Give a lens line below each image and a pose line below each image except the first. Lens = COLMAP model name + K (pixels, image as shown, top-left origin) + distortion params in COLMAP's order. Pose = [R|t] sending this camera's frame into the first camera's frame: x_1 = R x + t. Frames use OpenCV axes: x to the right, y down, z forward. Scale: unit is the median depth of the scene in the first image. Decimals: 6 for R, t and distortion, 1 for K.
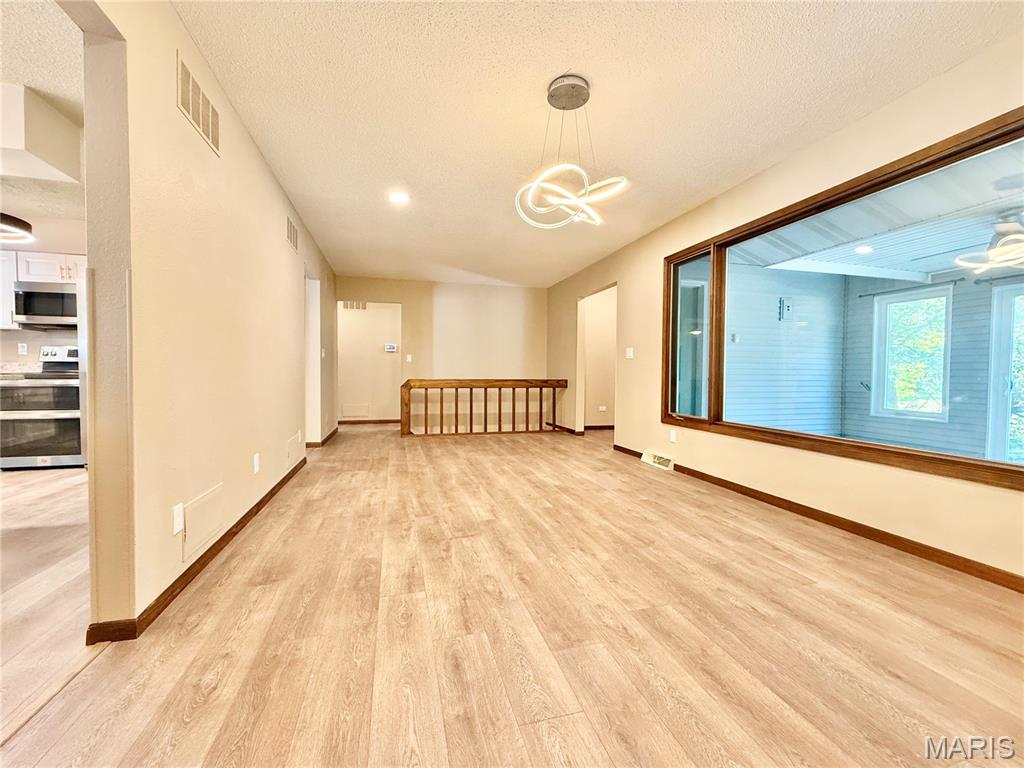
lens RADIAL K [[418.8, 0, 512.0], [0, 418.8, 384.0], [0, 0, 1]] dist [-0.003165, -0.000433]
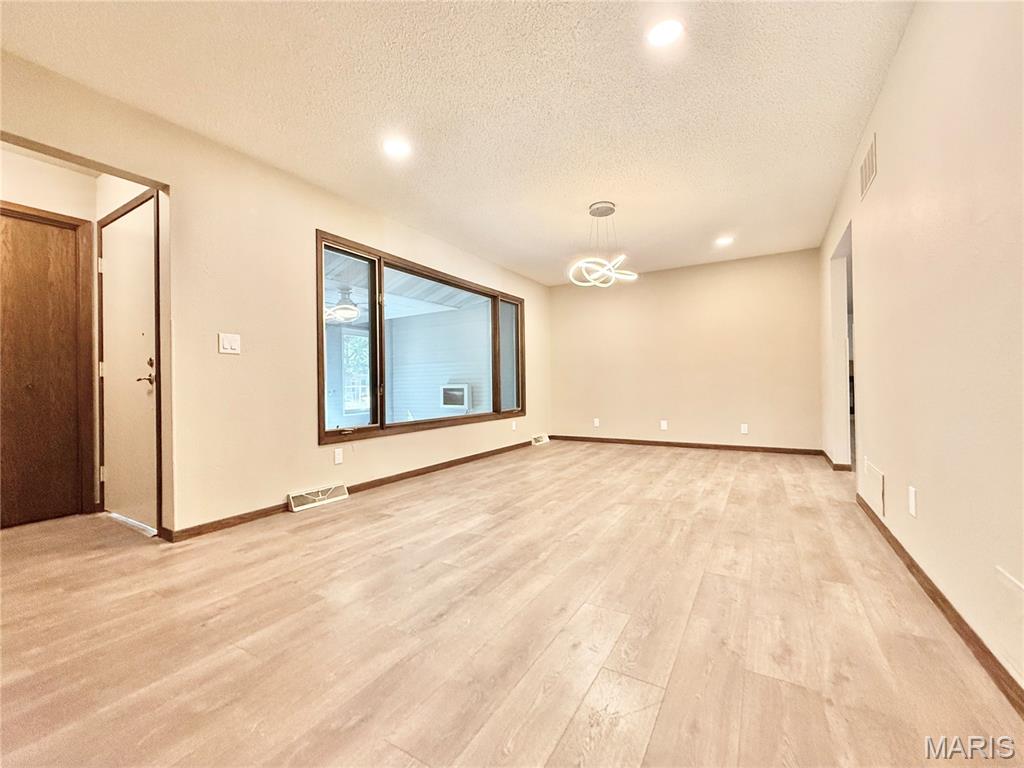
lens RADIAL K [[418.8, 0, 512.0], [0, 418.8, 384.0], [0, 0, 1]] dist [-0.003165, -0.000433]
pose [[-0.685064, 0.006770, 0.728451, -0.597370], [0.031705, 0.999286, 0.020529, -0.031474], [-0.727792, 0.037160, -0.684790, 1.747925]]
